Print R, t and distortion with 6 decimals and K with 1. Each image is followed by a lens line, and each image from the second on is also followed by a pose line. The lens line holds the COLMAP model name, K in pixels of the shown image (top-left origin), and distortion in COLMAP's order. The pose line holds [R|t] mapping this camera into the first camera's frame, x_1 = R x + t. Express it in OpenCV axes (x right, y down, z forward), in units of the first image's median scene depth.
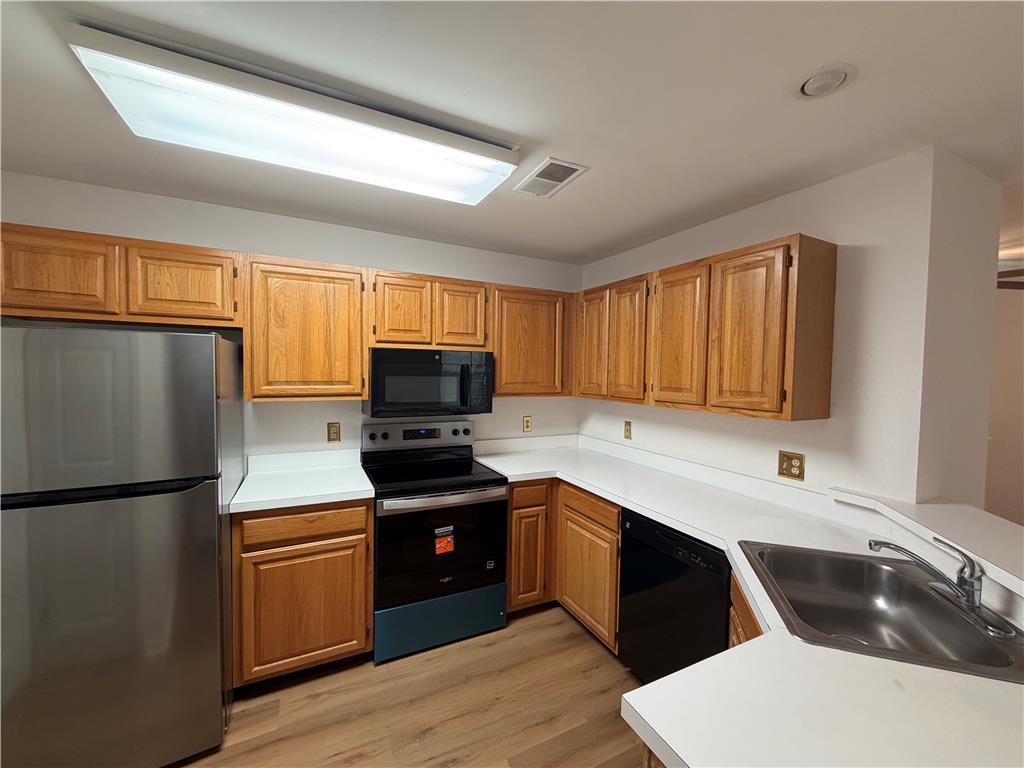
lens RADIAL K [[409.4, 0, 509.7], [0, 409.4, 383.7], [0, 0, 1]] dist [-0.000327, -0.000034]
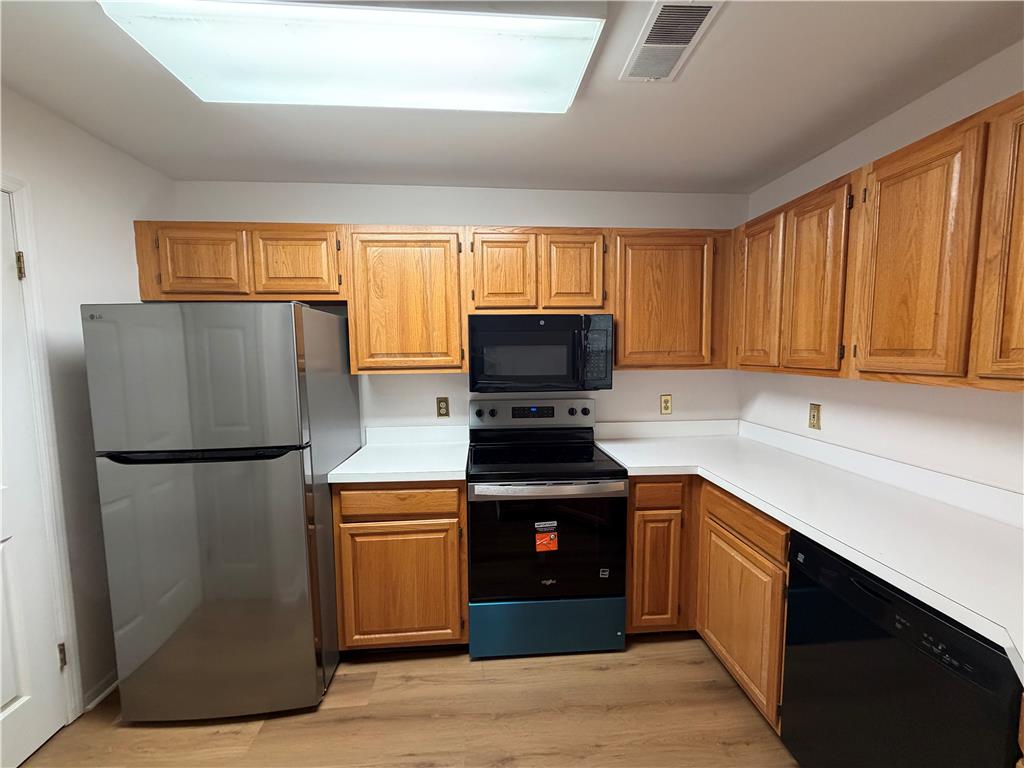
lens RADIAL K [[409.4, 0, 509.4], [0, 409.4, 384.5], [0, 0, 1]] dist [-0.000327, -0.000034]
pose [[0.924312, 0.005664, -0.381596, 0.092009], [0.012876, 0.998858, 0.046014, 0.025330], [0.381421, -0.047445, 0.923183, 0.196348]]
